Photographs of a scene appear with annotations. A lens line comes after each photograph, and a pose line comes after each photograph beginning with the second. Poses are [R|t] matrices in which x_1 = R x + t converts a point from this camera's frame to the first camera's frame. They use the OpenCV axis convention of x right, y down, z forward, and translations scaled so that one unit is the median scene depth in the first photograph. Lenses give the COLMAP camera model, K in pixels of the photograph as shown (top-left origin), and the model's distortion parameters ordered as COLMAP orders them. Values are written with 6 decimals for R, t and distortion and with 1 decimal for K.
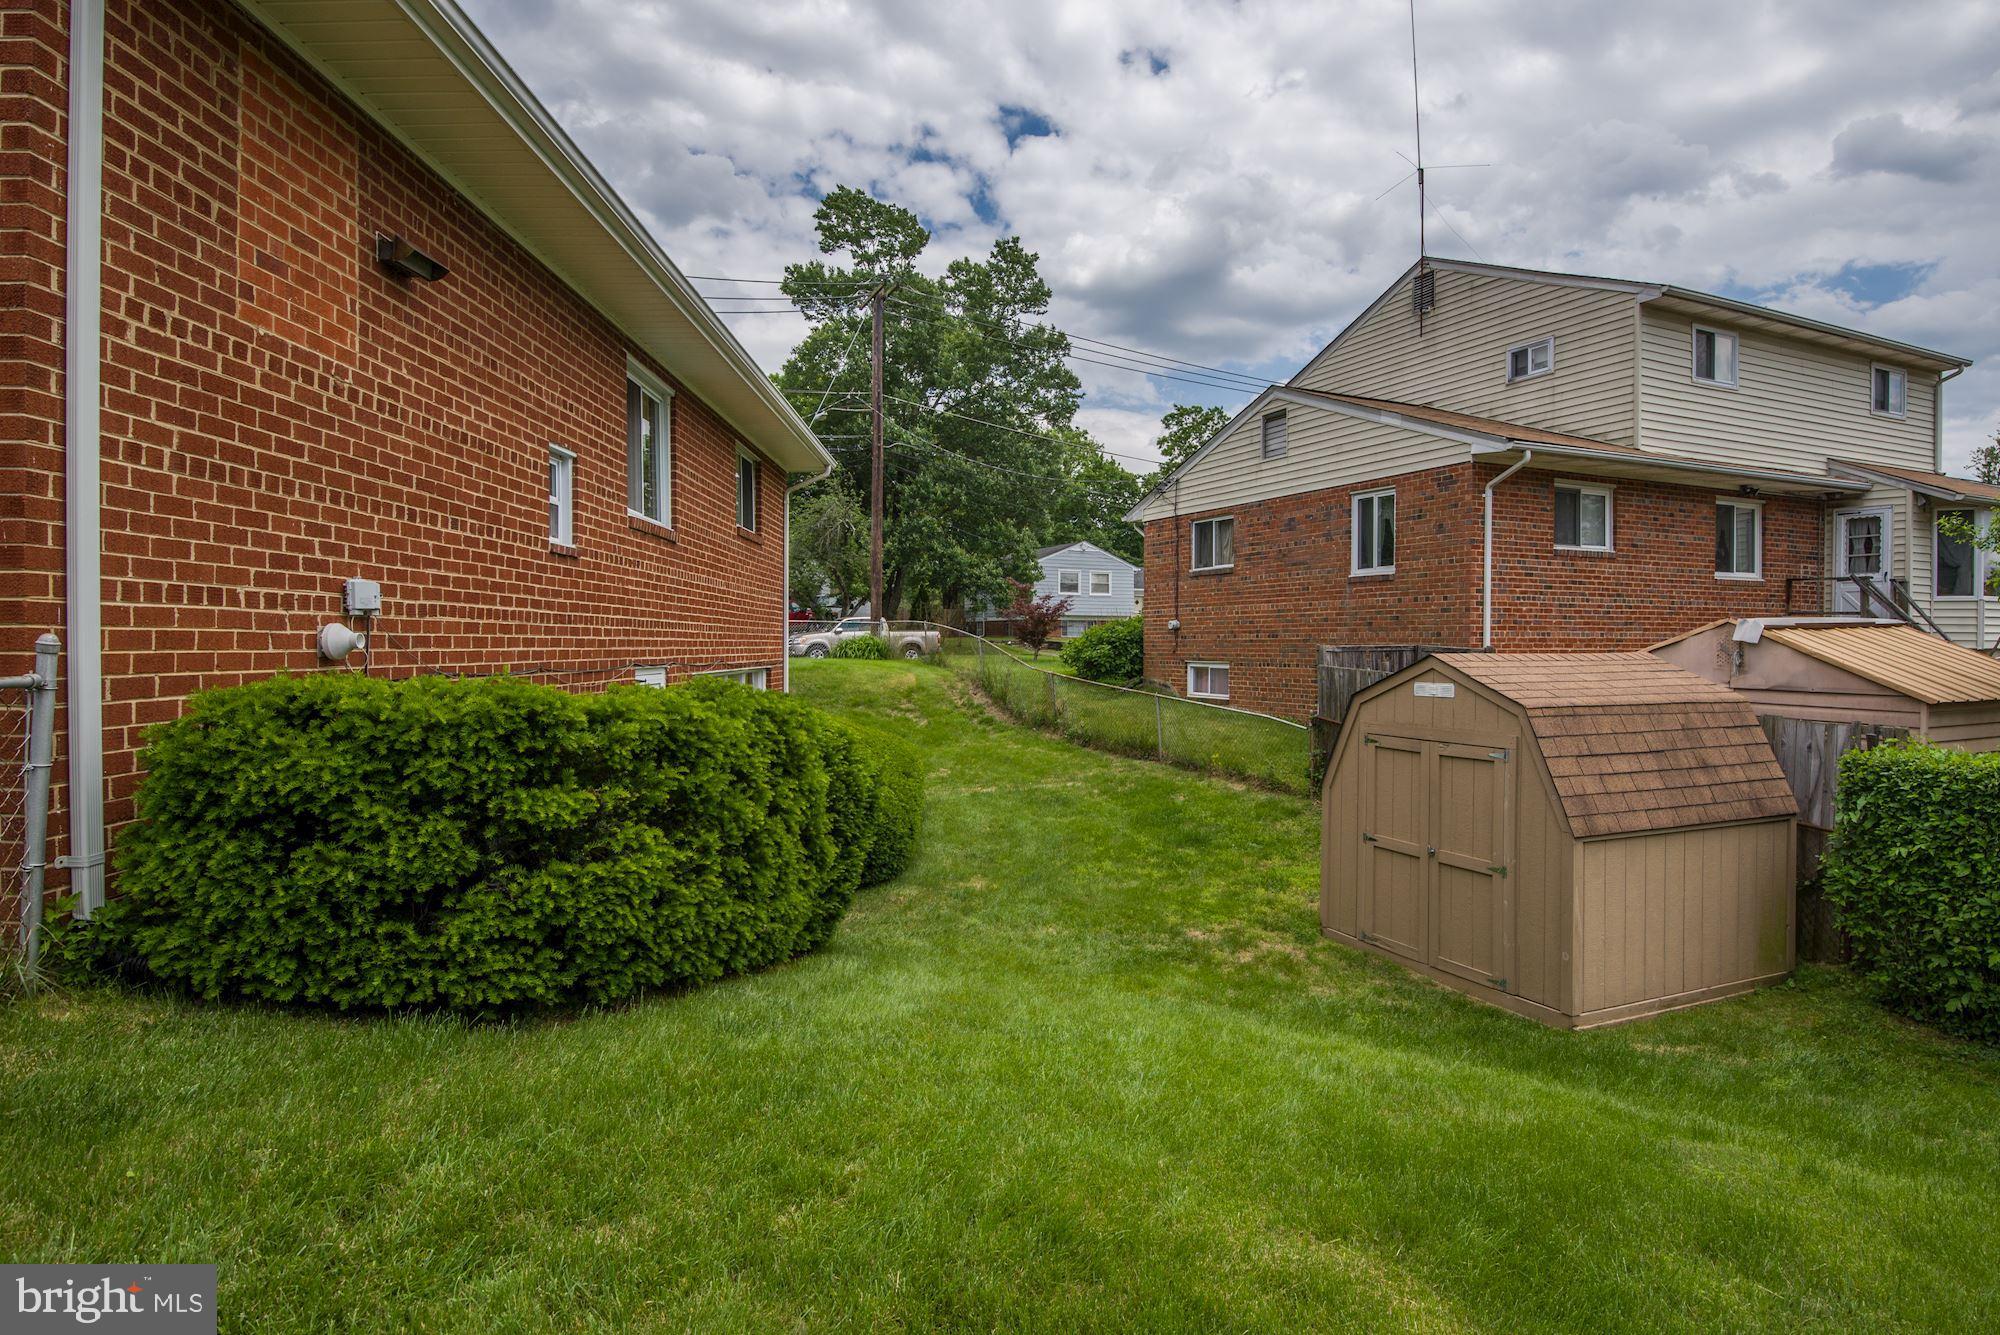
lens RADIAL K [[1072.3, 0, 1001.1], [0, 1072.3, 660.3], [0, 0, 1]] dist [-0.024645, -0.002158]
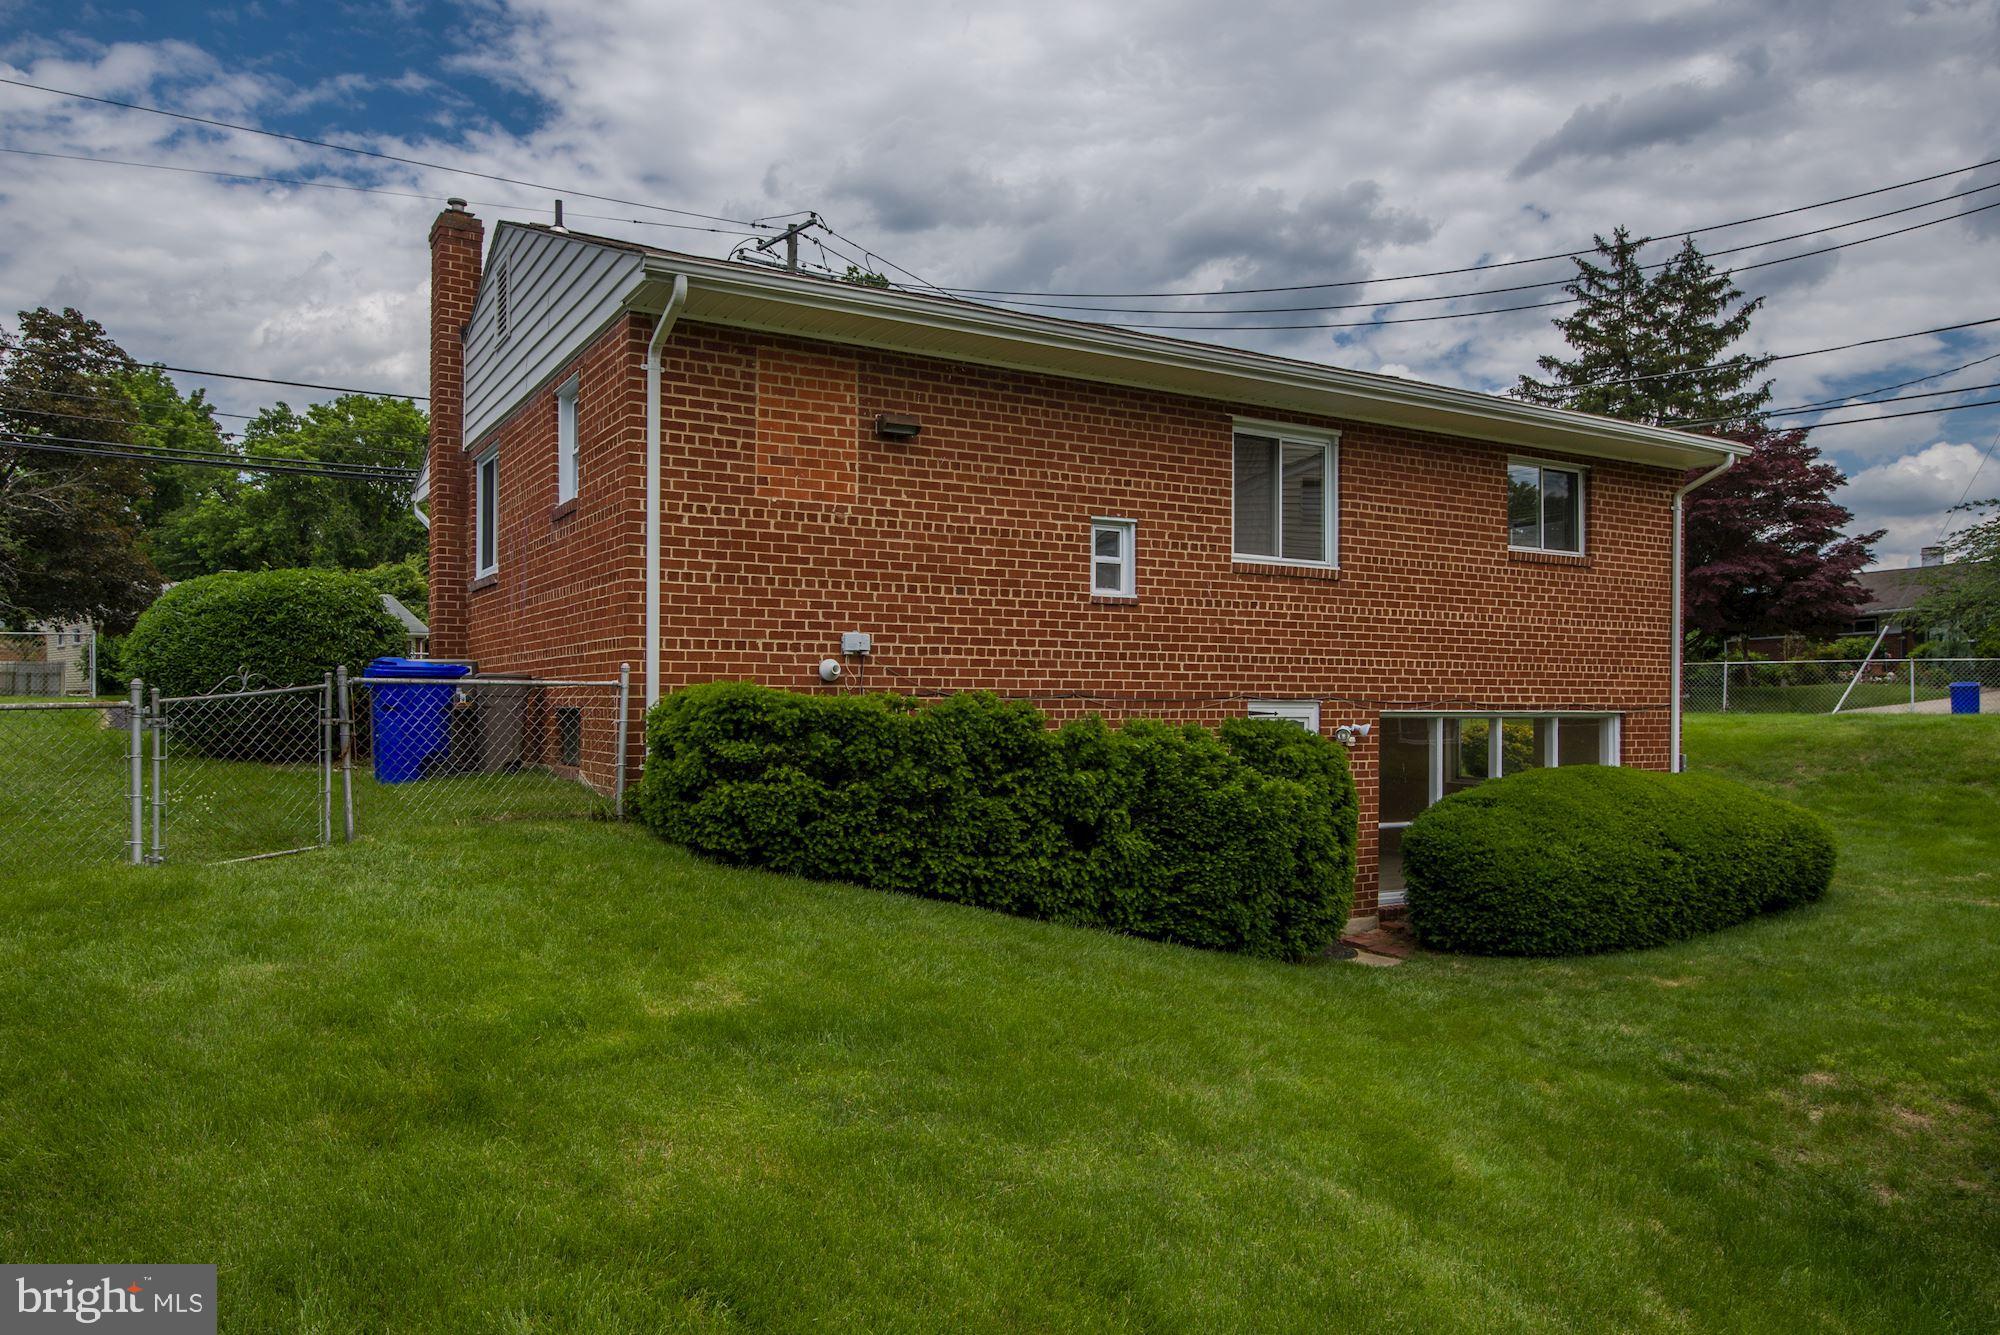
lens RADIAL K [[1381.8, 0, 997.9], [0, 1381.8, 677.3], [0, 0, 1]] dist [0.043566, 0.001270]
pose [[0.517178, -0.014314, -0.855758, 1.543455], [-0.015822, 0.999529, -0.026281, 0.052541], [0.855731, 0.027131, 0.516709, 0.101488]]
